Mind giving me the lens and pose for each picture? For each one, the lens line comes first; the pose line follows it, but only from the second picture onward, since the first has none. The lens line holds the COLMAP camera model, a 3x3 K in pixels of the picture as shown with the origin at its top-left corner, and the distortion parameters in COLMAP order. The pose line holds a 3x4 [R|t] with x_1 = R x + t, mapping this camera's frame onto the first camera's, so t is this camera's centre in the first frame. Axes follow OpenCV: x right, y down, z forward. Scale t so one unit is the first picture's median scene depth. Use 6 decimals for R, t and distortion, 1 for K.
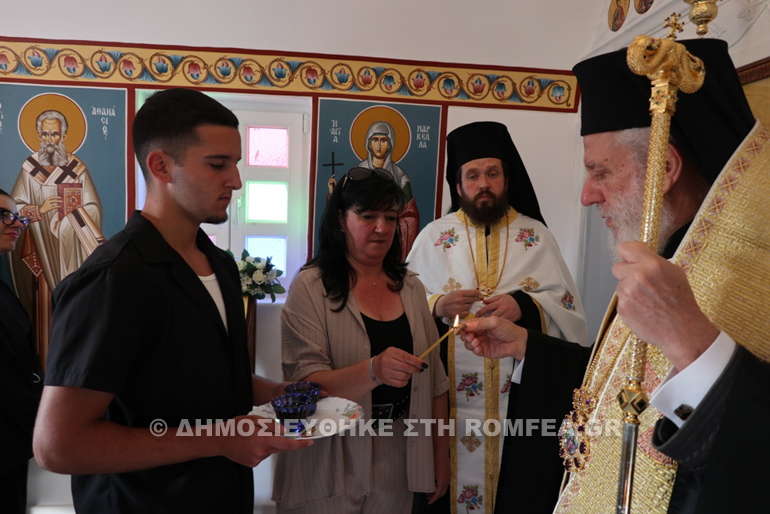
lens RADIAL K [[554.9, 0, 383.6], [0, 554.9, 264.3], [0, 0, 1]] dist [-0.015368, -0.003640]
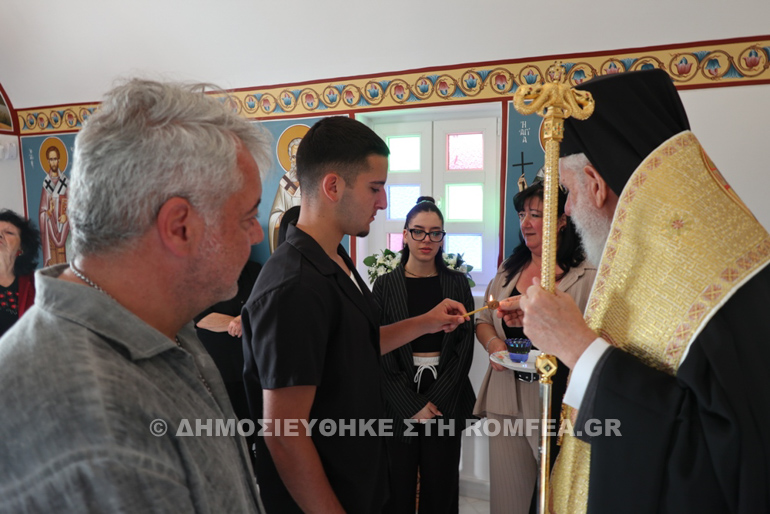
lens RADIAL K [[529.0, 0, 385.7], [0, 529.0, 255.4], [0, 0, 1]] dist [-0.016409, -0.005000]
pose [[0.888448, 0.003160, -0.458967, 0.139278], [-0.009560, 0.999887, -0.011621, 0.004465], [0.458878, 0.014713, 0.888377, 0.011626]]
